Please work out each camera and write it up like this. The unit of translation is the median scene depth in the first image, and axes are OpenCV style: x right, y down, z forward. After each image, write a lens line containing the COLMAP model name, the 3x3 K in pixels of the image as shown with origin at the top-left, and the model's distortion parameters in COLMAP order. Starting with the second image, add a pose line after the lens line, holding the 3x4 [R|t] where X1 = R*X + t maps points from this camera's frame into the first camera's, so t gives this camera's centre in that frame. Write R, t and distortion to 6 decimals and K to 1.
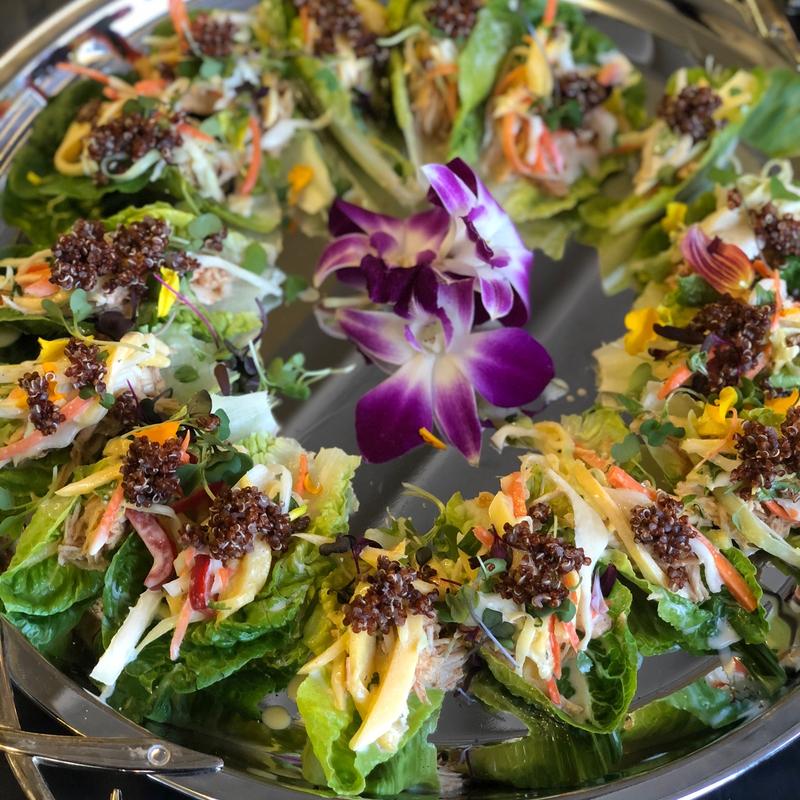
lens RADIAL K [[1650.9, 0, 394.2], [0, 1650.9, 399.5], [0, 0, 1]] dist [-0.029427, 0.000000]
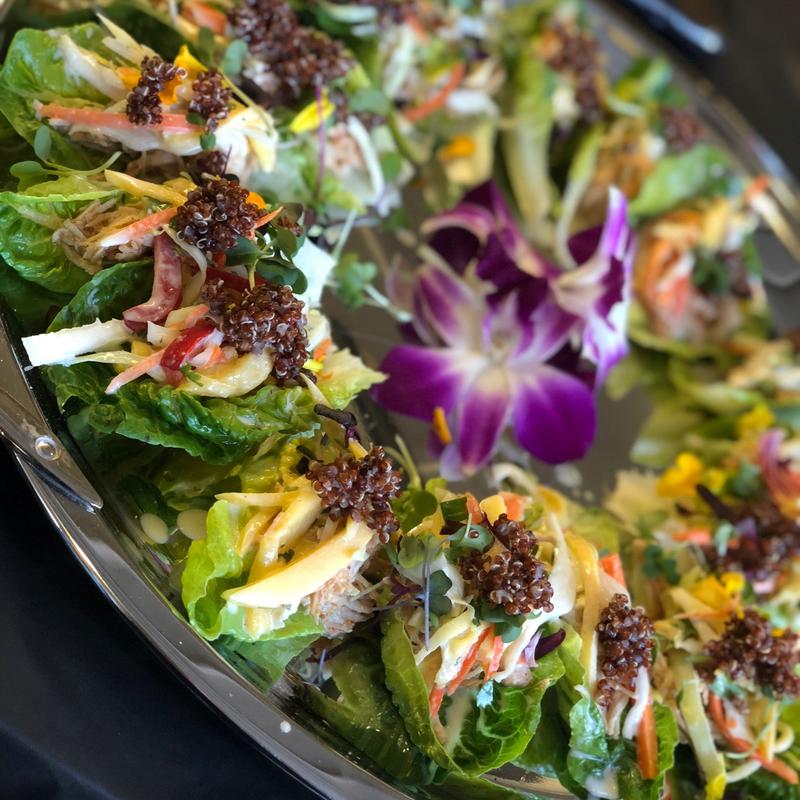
lens RADIAL K [[1650.9, 0, 404.1], [0, 1650.9, 404.6], [0, 0, 1]] dist [-0.029427, 0.000000]
pose [[0.776862, 0.624626, 0.079548, -0.076900], [-0.588766, 0.765367, -0.259939, 0.281526], [-0.223248, 0.155102, 0.962343, 0.159204]]
